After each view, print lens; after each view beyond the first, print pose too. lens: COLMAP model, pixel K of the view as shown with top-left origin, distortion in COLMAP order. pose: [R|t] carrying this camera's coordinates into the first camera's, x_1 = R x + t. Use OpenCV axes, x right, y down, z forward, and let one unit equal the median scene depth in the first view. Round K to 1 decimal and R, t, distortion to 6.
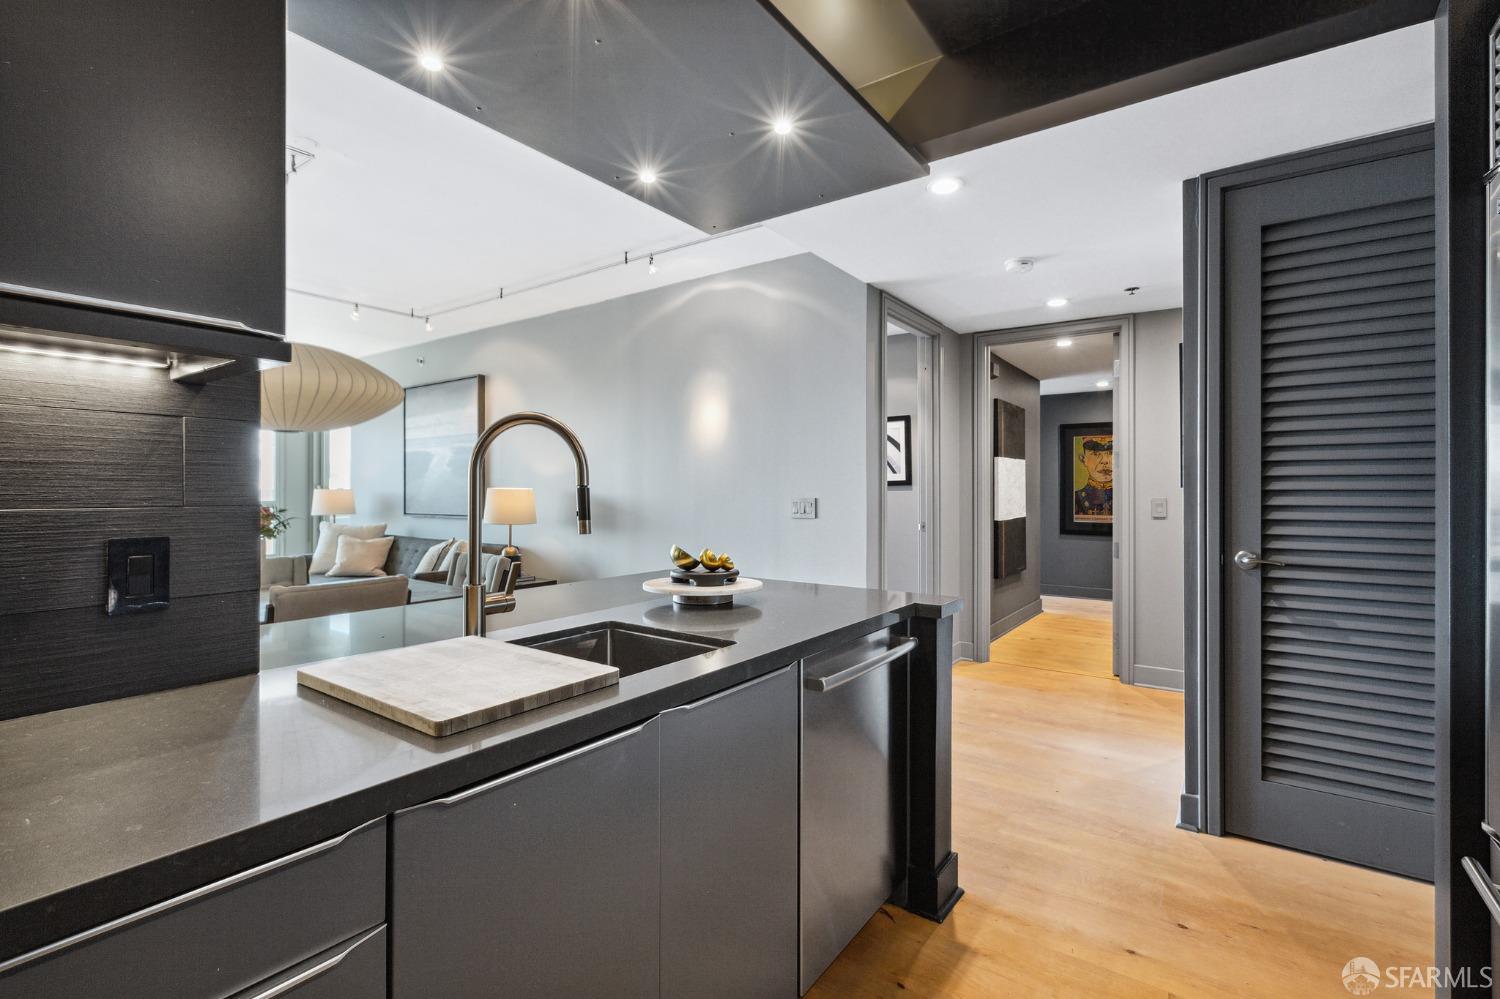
lens RADIAL K [[685.2, 0, 748.2], [0, 685.2, 490.0], [0, 0, 1]] dist [-0.002809, -0.000626]
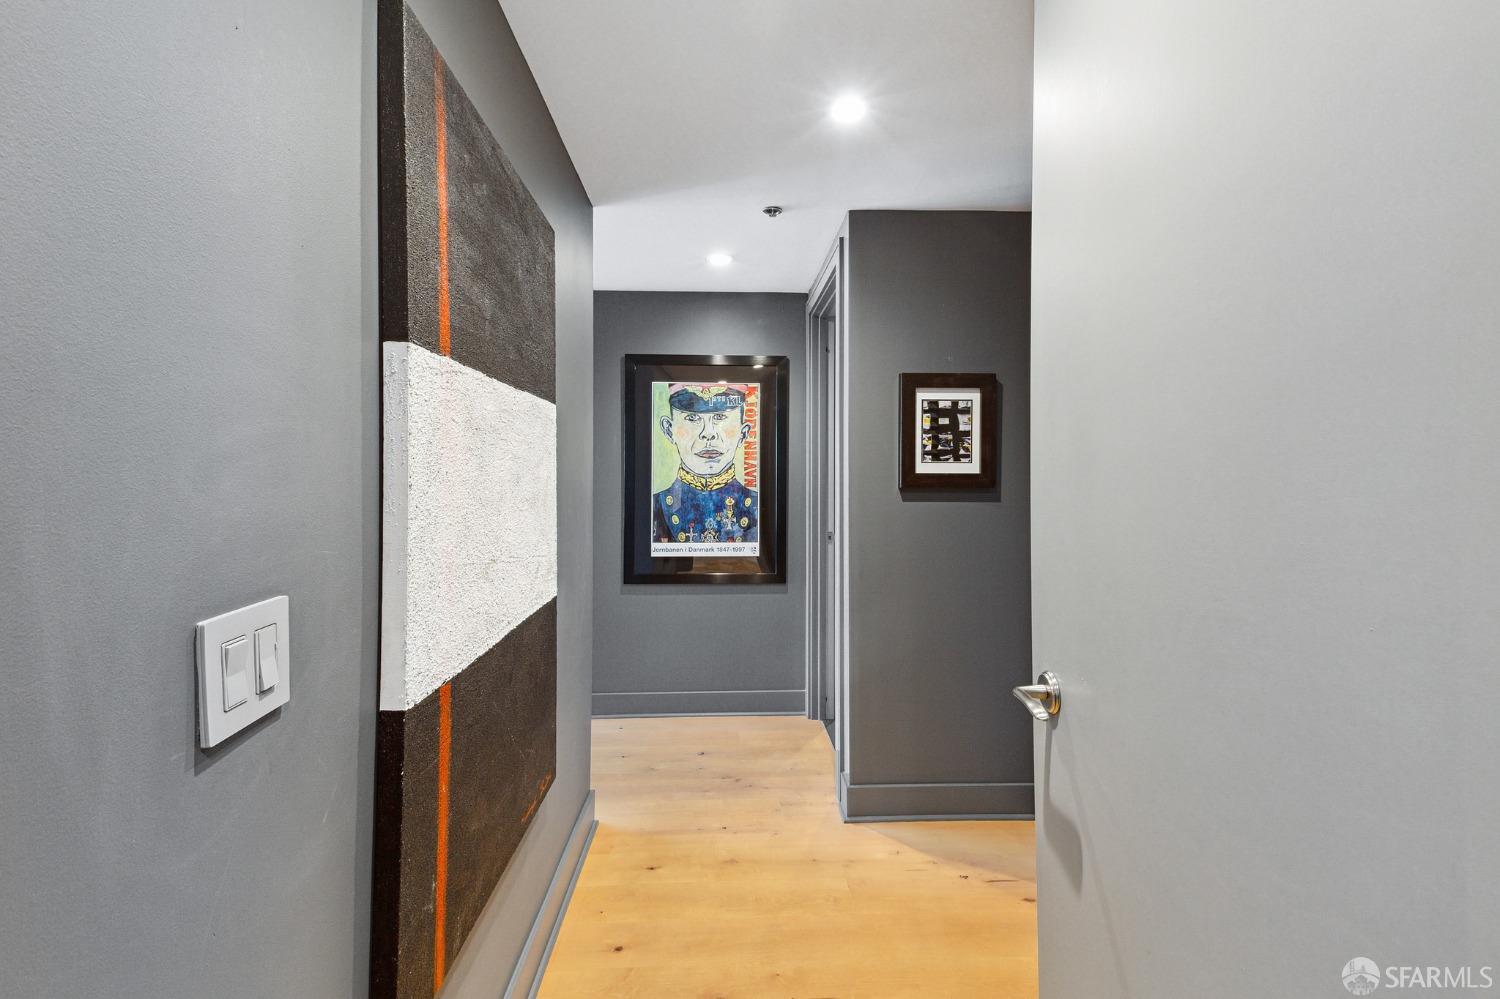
lens RADIAL K [[685.2, 0, 749.1], [0, 685.2, 487.2], [0, 0, 1]] dist [-0.002809, -0.000626]
pose [[0.789560, -0.001411, 0.613671, 0.235825], [-0.007547, 0.999899, 0.012008, -0.009470], [-0.613627, -0.014112, 0.789470, 0.582835]]
